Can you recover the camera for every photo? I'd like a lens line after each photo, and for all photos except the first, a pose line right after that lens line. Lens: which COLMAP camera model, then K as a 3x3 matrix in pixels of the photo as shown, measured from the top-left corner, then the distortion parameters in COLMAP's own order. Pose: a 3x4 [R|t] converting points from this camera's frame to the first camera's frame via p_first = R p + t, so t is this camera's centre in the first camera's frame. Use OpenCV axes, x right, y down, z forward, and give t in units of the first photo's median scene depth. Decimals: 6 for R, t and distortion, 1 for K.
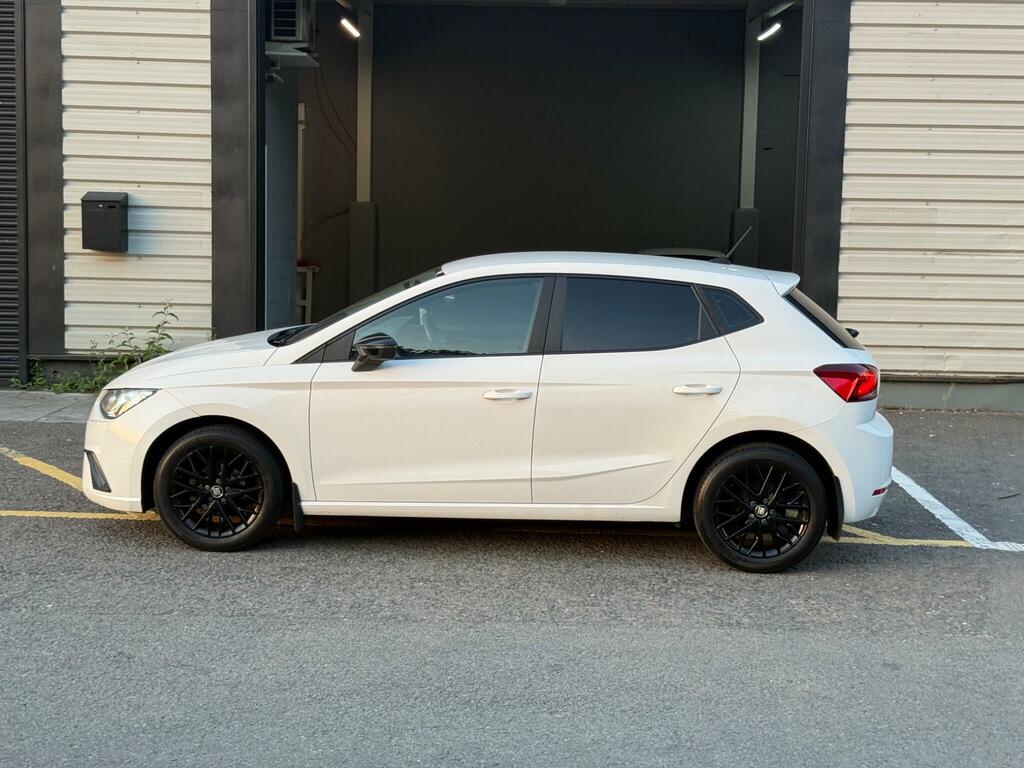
lens RADIAL K [[1440.4, 0, 512.2], [0, 1440.4, 368.7], [0, 0, 1]] dist [0.114628, 0.000000]
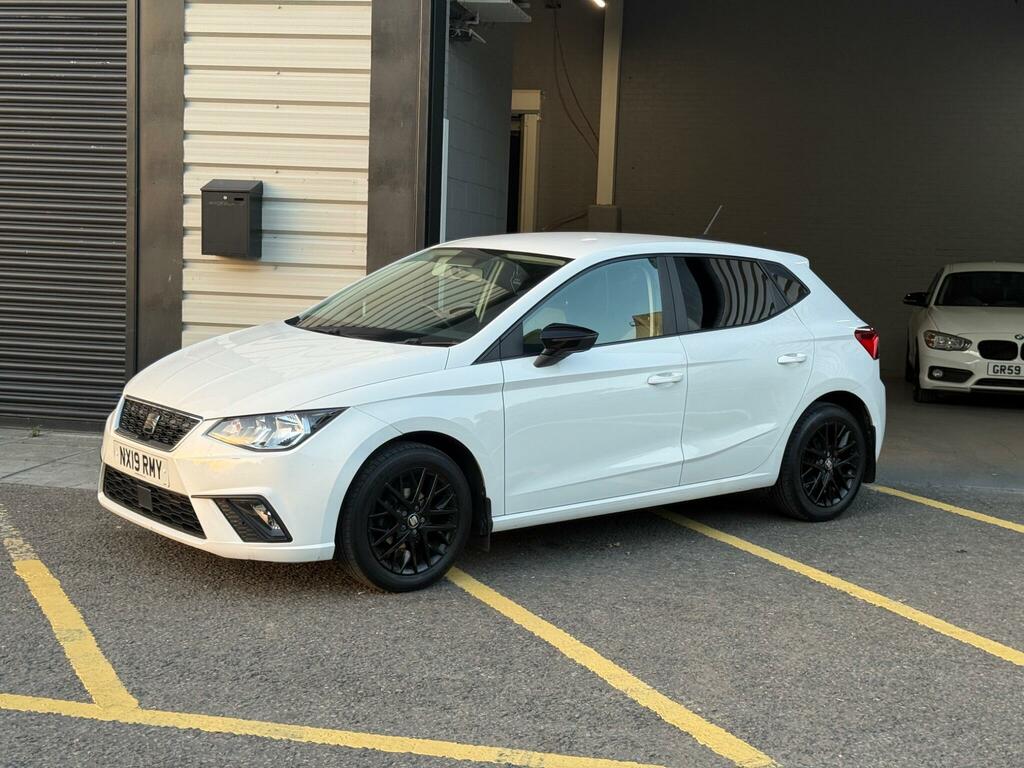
lens RADIAL K [[1440.4, 0, 509.9], [0, 1440.4, 385.3], [0, 0, 1]] dist [0.114628, 0.000000]
pose [[0.982550, 0.030310, -0.183514, 0.003511], [-0.029736, 0.999541, 0.005875, -0.023144], [0.183608, -0.000315, 0.983000, 0.285179]]
